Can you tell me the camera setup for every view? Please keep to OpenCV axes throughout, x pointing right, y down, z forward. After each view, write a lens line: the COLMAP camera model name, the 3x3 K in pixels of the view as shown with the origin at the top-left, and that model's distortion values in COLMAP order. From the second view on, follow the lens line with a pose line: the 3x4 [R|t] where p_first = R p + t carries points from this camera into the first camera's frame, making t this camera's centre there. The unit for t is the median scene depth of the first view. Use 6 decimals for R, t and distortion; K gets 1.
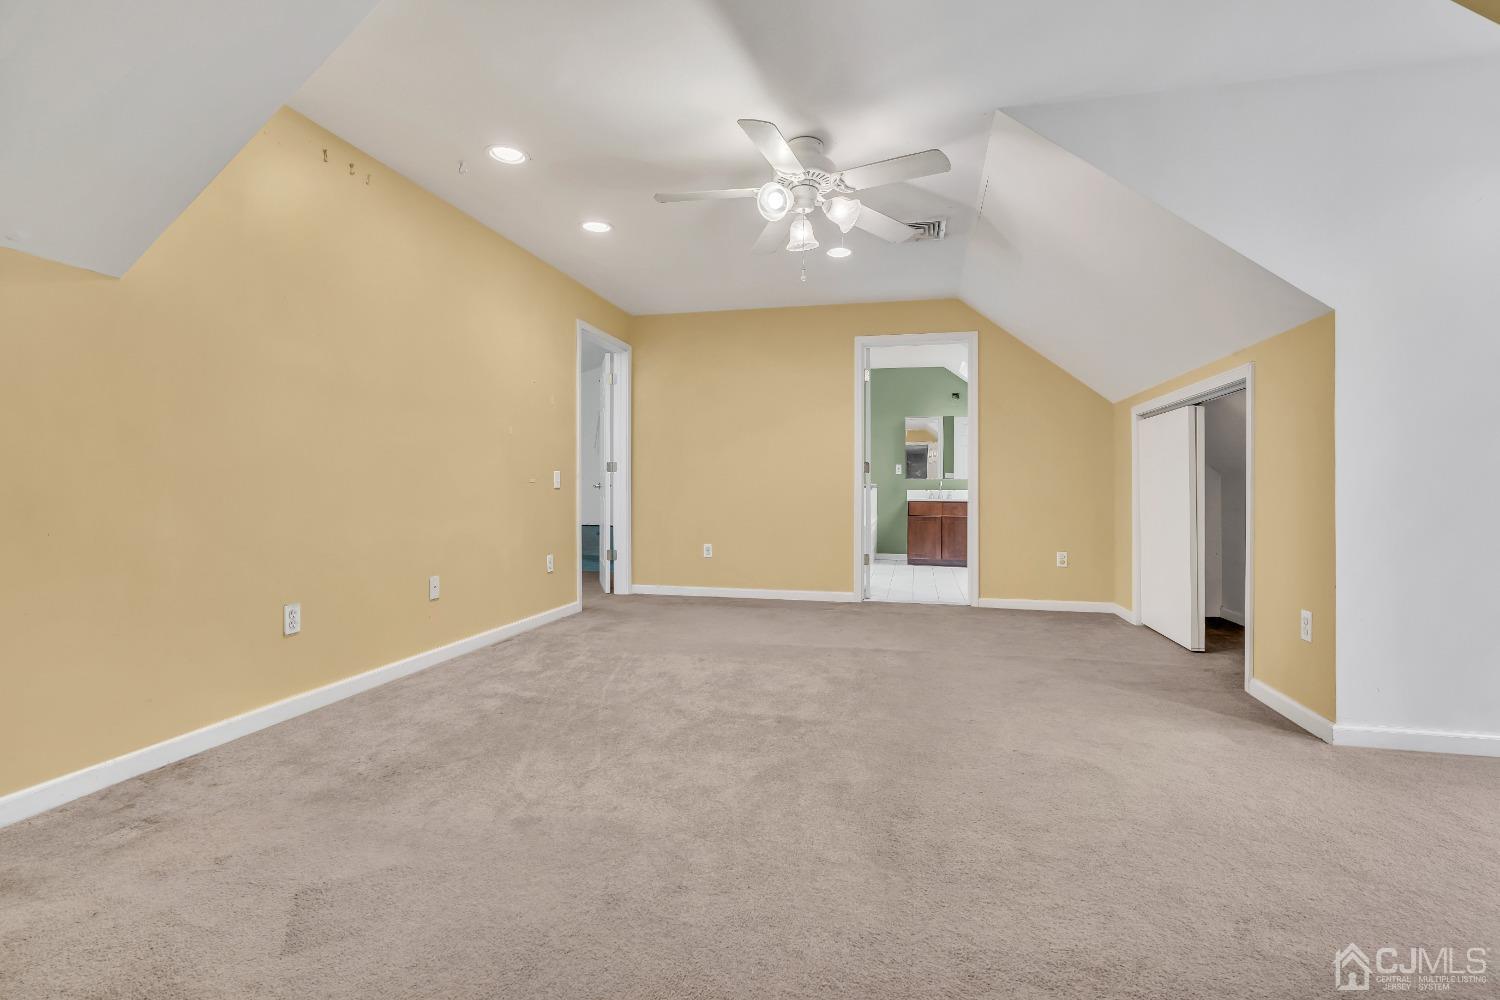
lens RADIAL K [[687.1, 0, 764.9], [0, 687.1, 497.2], [0, 0, 1]] dist [-0.012335, 0.000859]
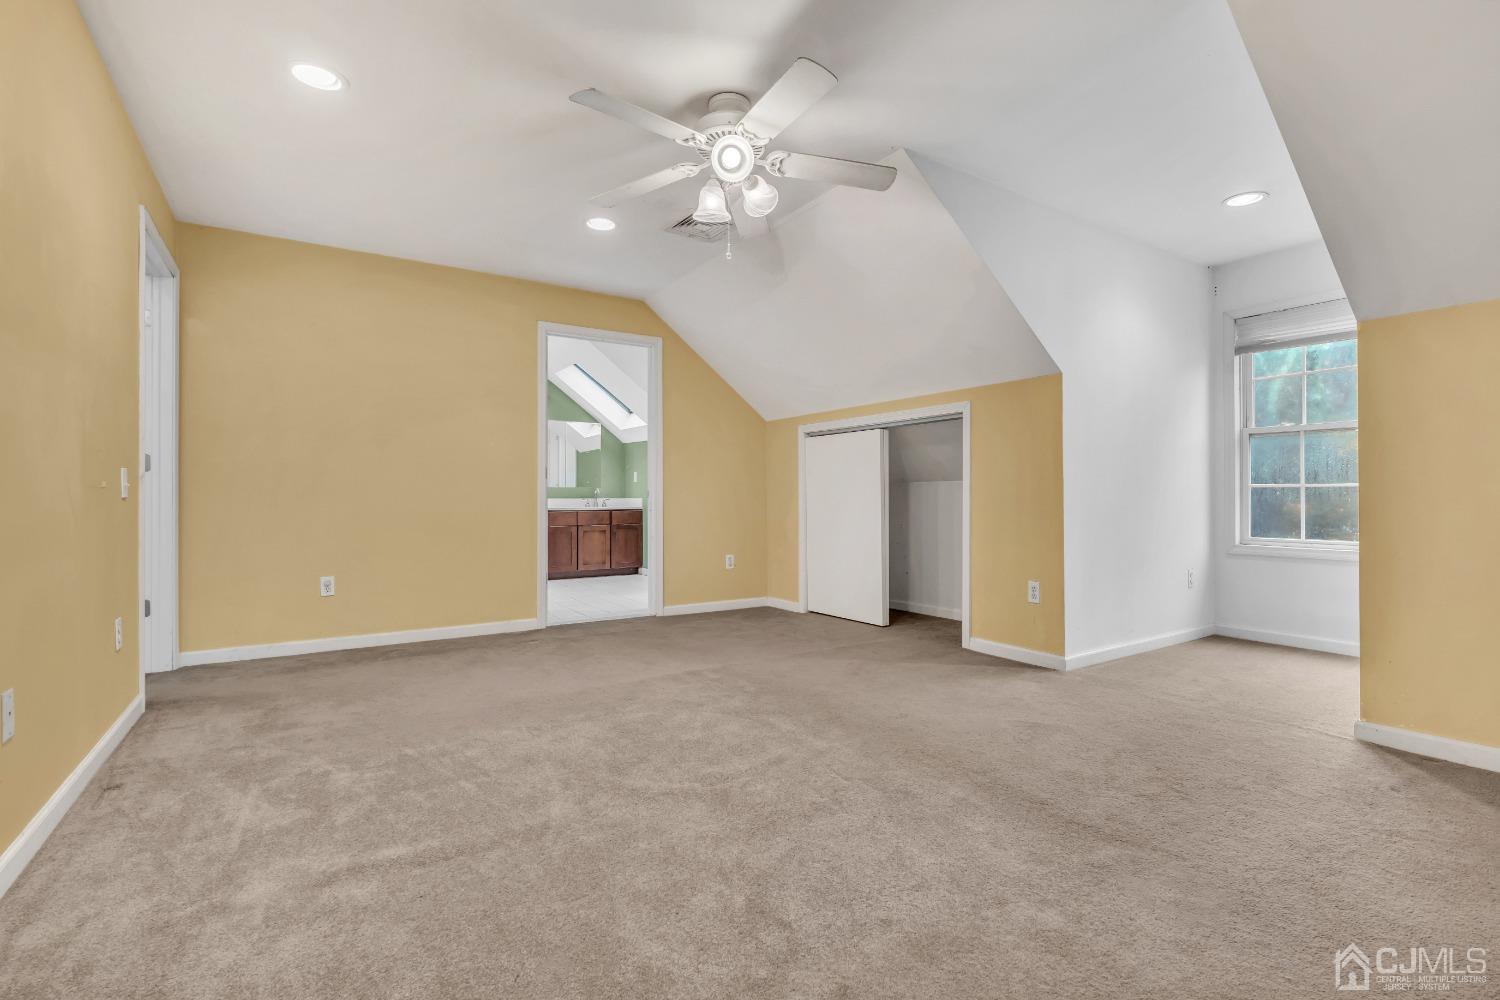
lens RADIAL K [[687.1, 0, 761.5], [0, 687.1, 494.5], [0, 0, 1]] dist [-0.012335, 0.000859]
pose [[0.688378, 0.000347, 0.725352, -0.355691], [0.012660, 0.999842, -0.012493, -0.001231], [-0.725242, 0.017783, 0.688265, 0.245006]]
